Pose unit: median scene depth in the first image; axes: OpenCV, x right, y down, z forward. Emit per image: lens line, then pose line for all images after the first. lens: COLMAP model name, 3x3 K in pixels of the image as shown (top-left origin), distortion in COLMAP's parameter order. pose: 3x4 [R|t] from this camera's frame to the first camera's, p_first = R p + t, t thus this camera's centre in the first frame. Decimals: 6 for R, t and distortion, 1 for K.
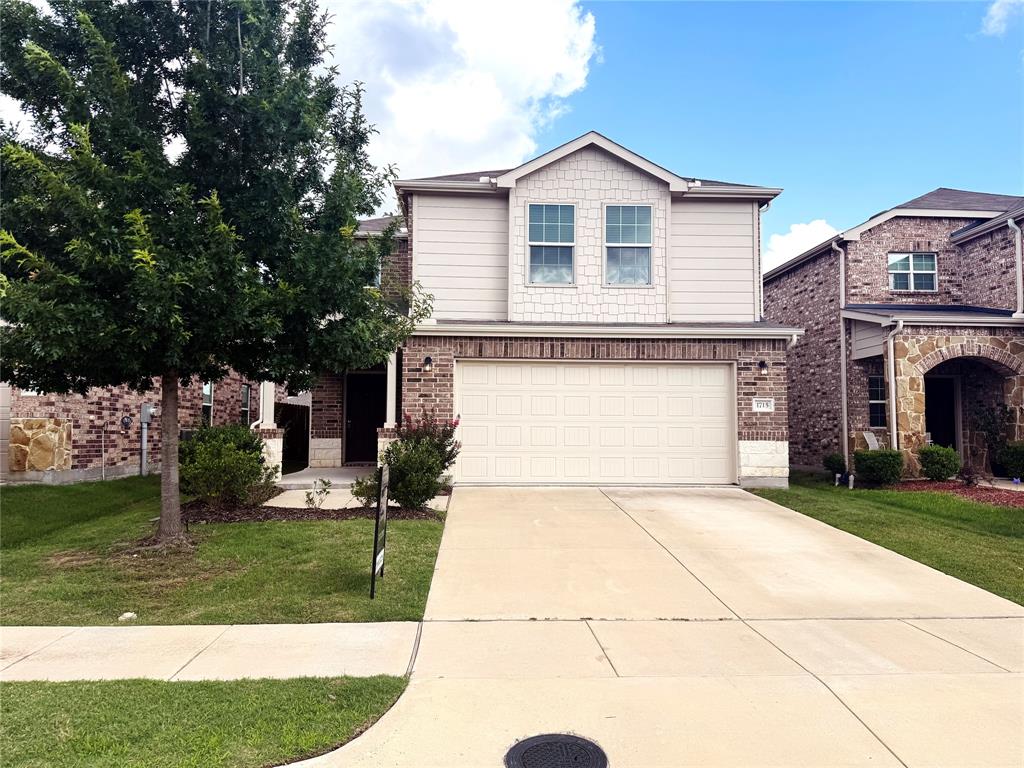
lens RADIAL K [[716.0, 0, 512.0], [0, 716.0, 384.0], [0, 0, 1]] dist [0.100189, -0.000113]
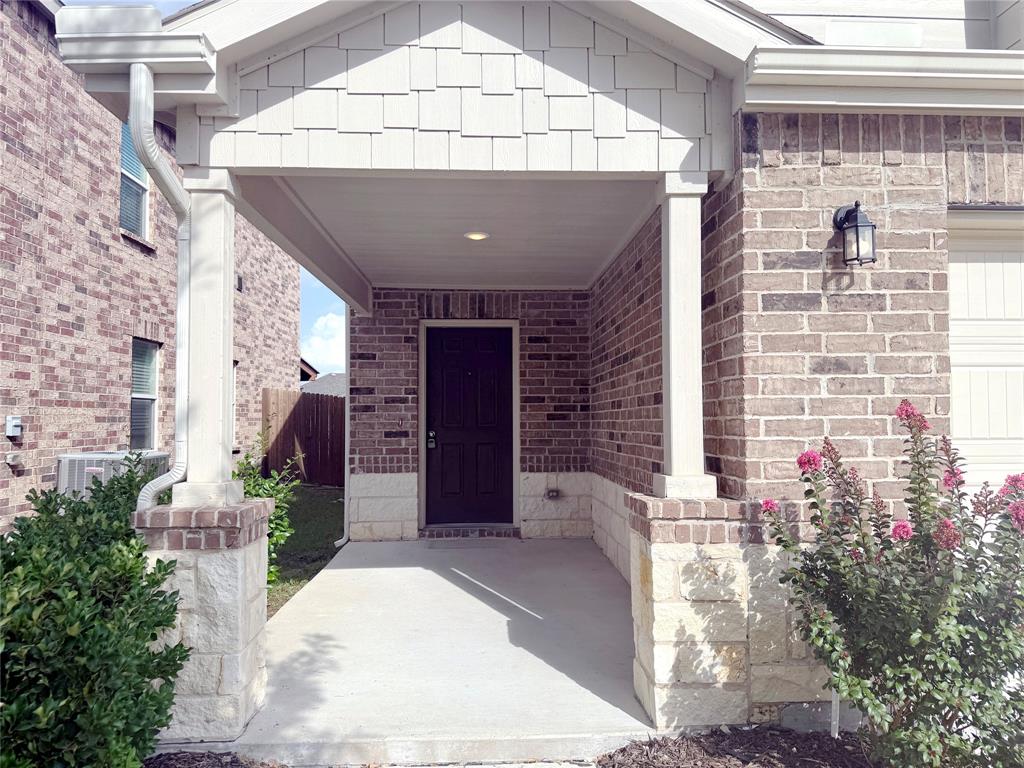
lens RADIAL K [[716.0, 0, 512.0], [0, 716.0, 384.0], [0, 0, 1]] dist [0.100189, -0.000113]
pose [[0.999763, -0.009702, -0.019478, -0.171683], [0.010143, 0.999691, 0.022678, 0.011840], [0.019252, -0.022871, 0.999553, 0.569305]]
